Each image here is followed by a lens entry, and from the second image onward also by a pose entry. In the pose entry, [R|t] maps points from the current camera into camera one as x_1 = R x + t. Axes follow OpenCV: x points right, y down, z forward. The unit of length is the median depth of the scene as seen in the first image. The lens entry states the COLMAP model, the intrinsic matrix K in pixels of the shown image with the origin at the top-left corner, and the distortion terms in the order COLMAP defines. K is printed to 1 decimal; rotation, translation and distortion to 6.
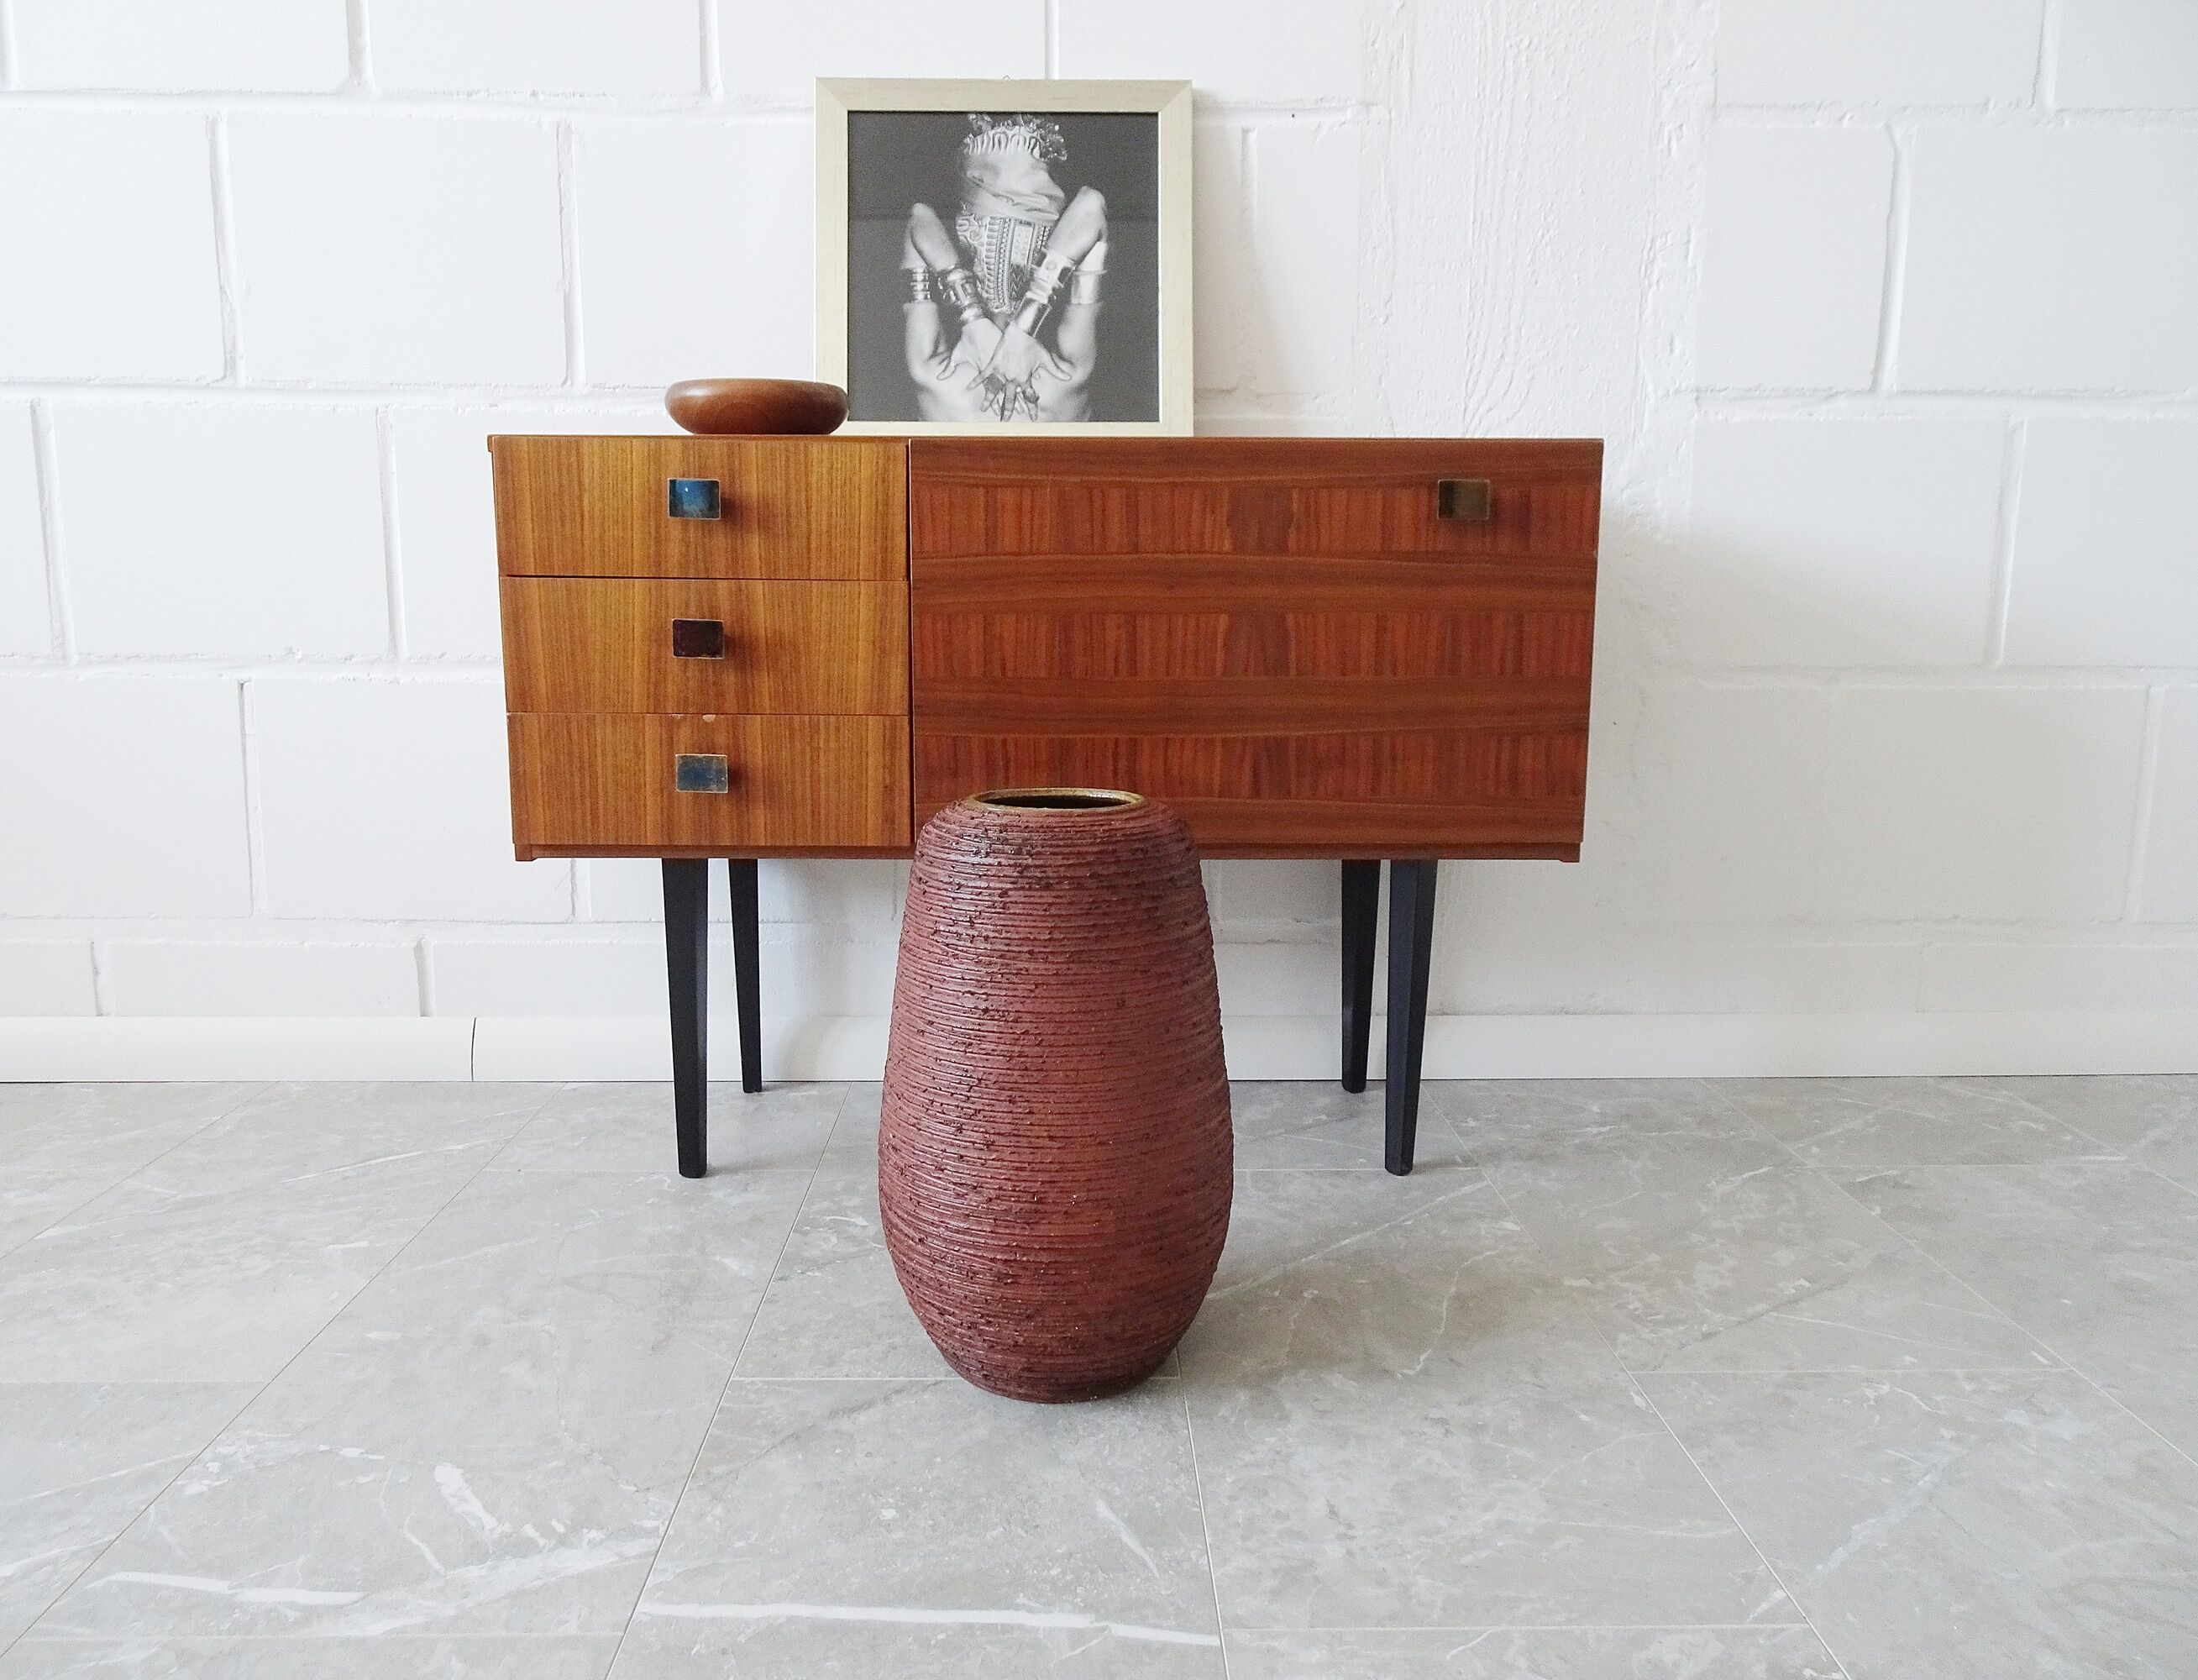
lens RADIAL K [[1625.0, 0, 1097.0], [0, 1625.0, 851.1], [0, 0, 1]] dist [0.020814, -0.001729]
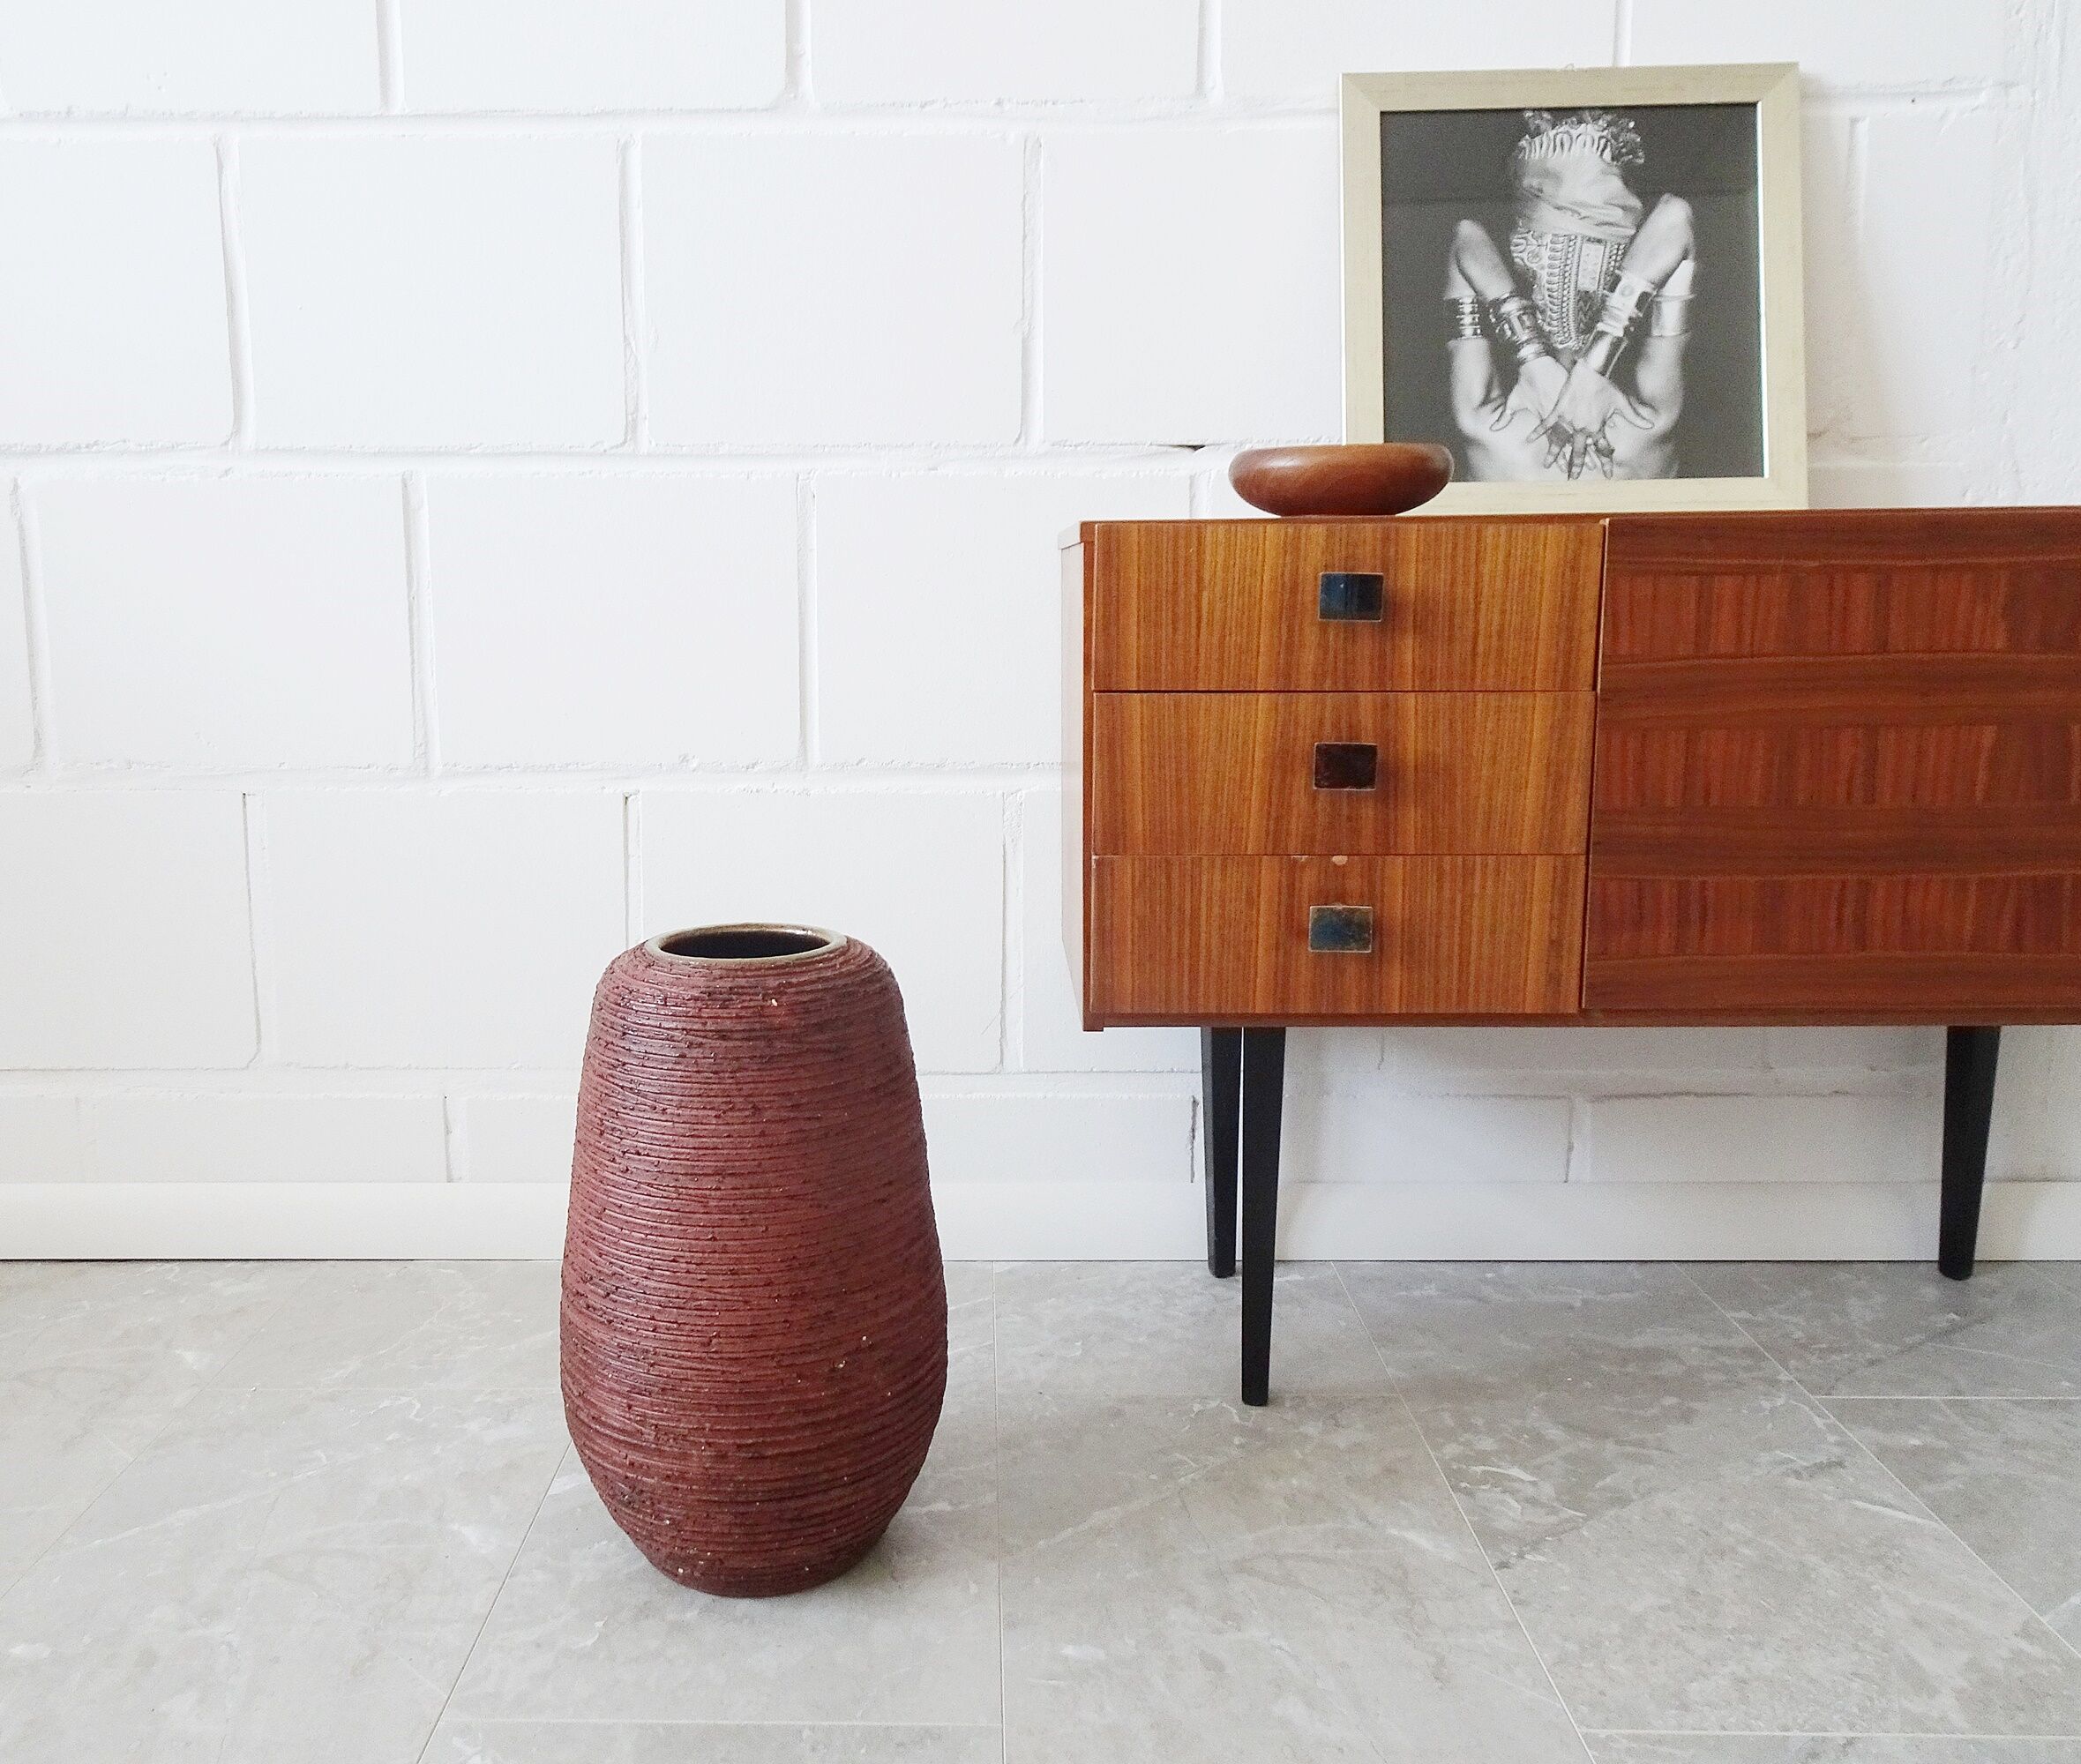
lens RADIAL K [[1787.0, 0, 1040.4], [0, 1787.0, 878.8], [0, 0, 1]] dist [0.027545, -0.008986]
pose [[0.999278, -0.007221, -0.037305, -0.295049], [0.006931, 0.999945, -0.007894, -0.054859], [0.037360, 0.007630, 0.999273, 0.077495]]
